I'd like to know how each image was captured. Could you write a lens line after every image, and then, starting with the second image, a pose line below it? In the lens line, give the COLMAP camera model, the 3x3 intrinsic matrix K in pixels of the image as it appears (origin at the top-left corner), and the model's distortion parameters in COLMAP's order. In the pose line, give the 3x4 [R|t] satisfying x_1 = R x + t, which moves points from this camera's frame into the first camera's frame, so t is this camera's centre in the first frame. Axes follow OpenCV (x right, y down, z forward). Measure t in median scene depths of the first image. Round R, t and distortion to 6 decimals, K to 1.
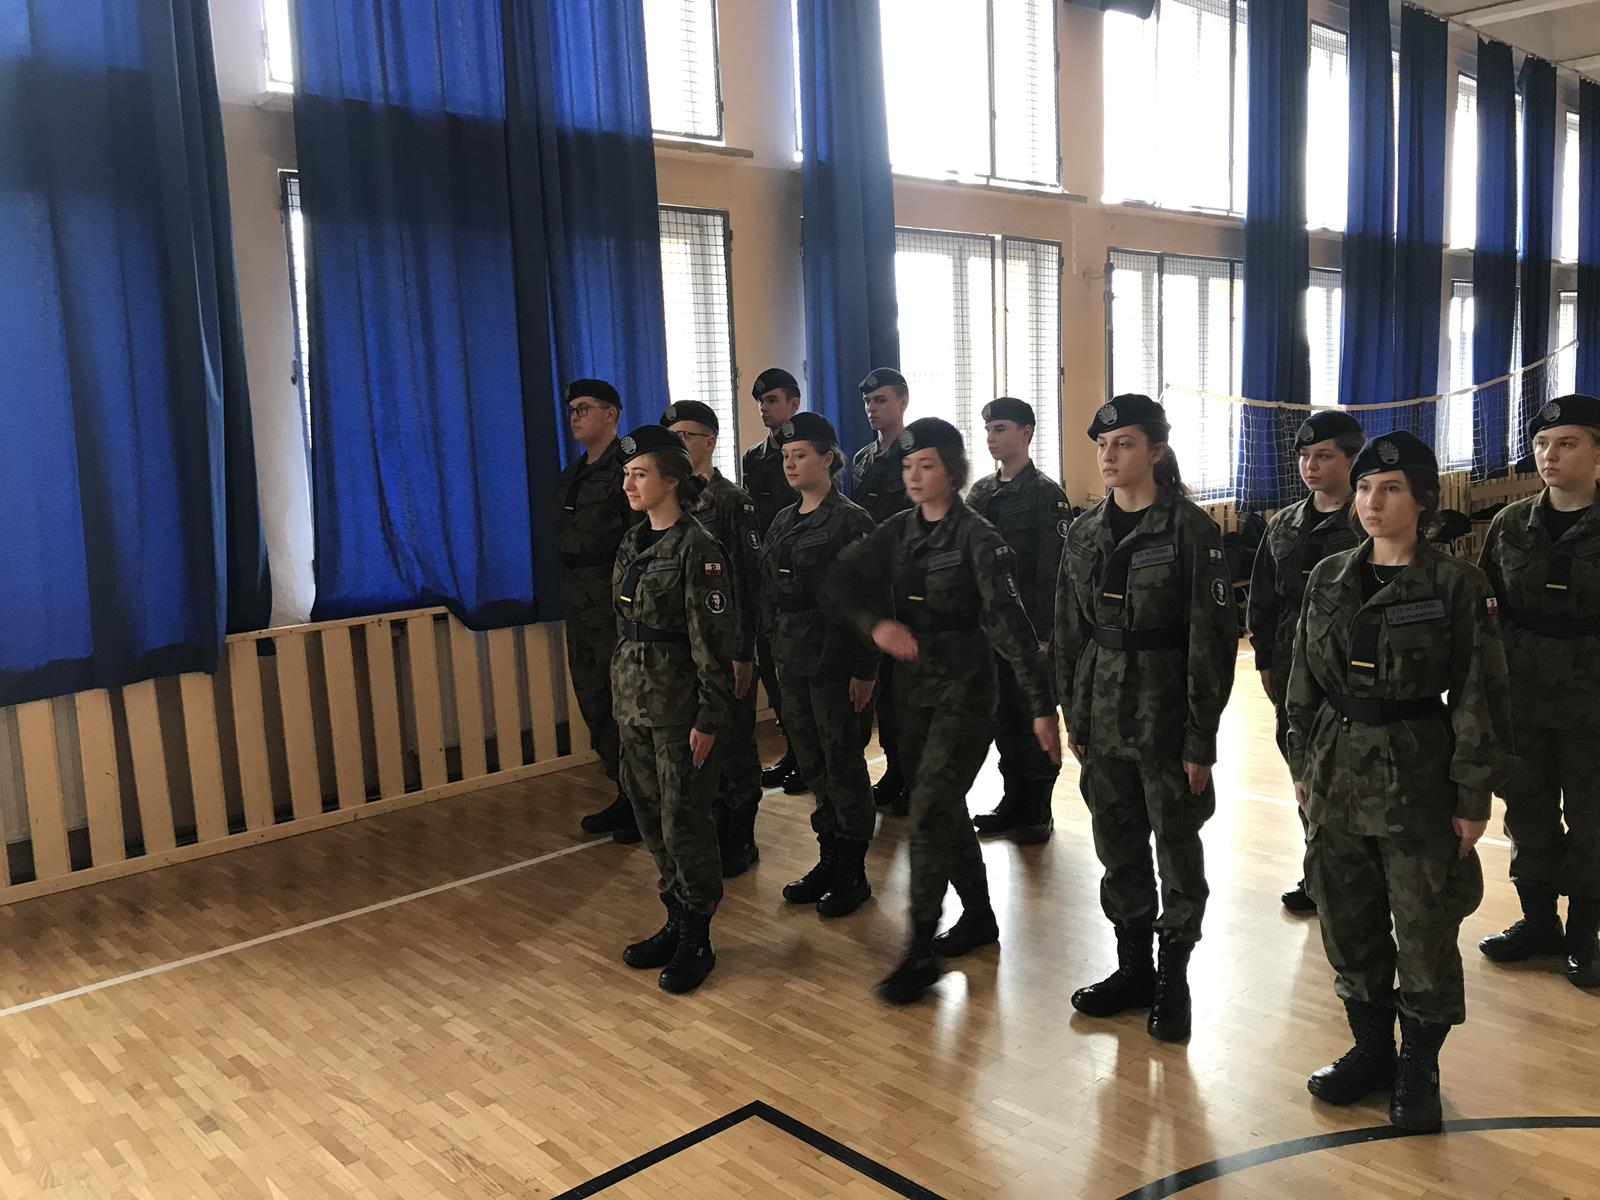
lens RADIAL K [[1351.7, 0, 806.9], [0, 1351.7, 572.2], [0, 0, 1]] dist [0.000344, 0.016771]
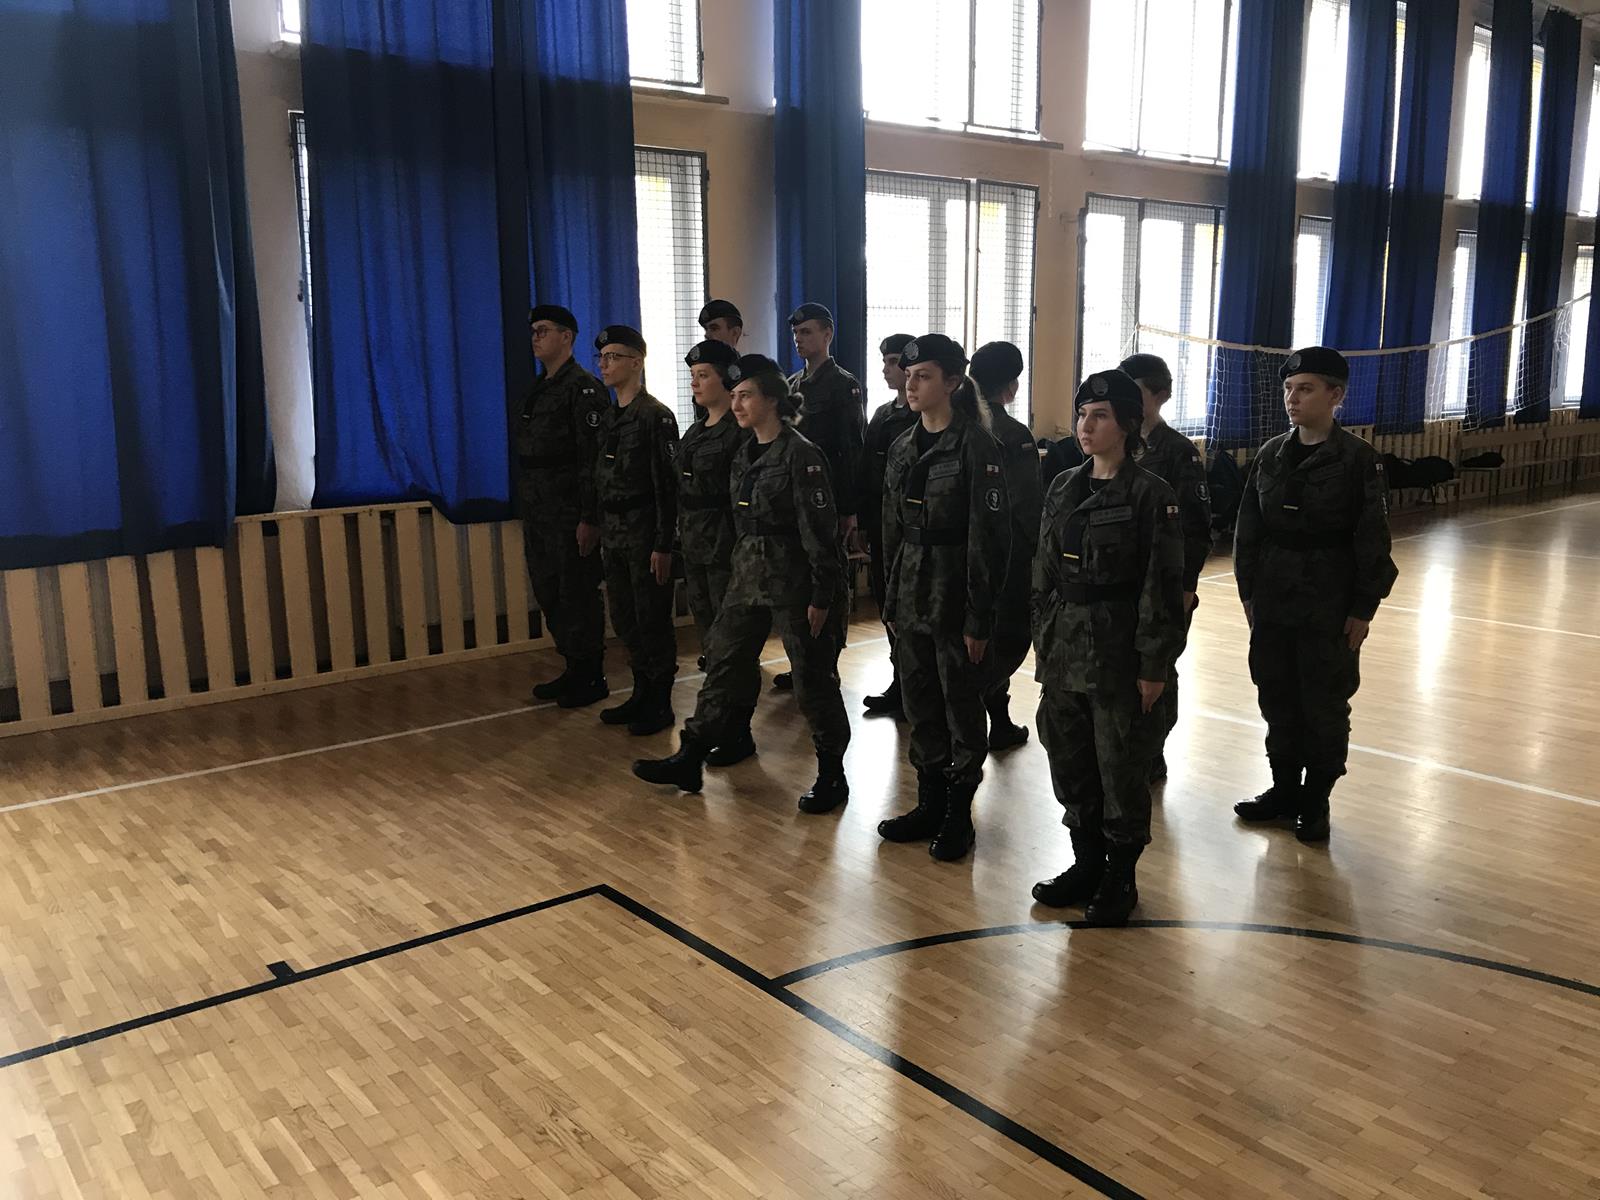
lens RADIAL K [[1328.5, 0, 793.3], [0, 1328.5, 576.1], [0, 0, 1]] dist [0.013484, -0.011232]
pose [[0.998107, 0.040668, -0.046134, 0.105472], [-0.037936, 0.997559, 0.058622, 0.012101], [0.048406, -0.056761, 0.997214, -0.124727]]
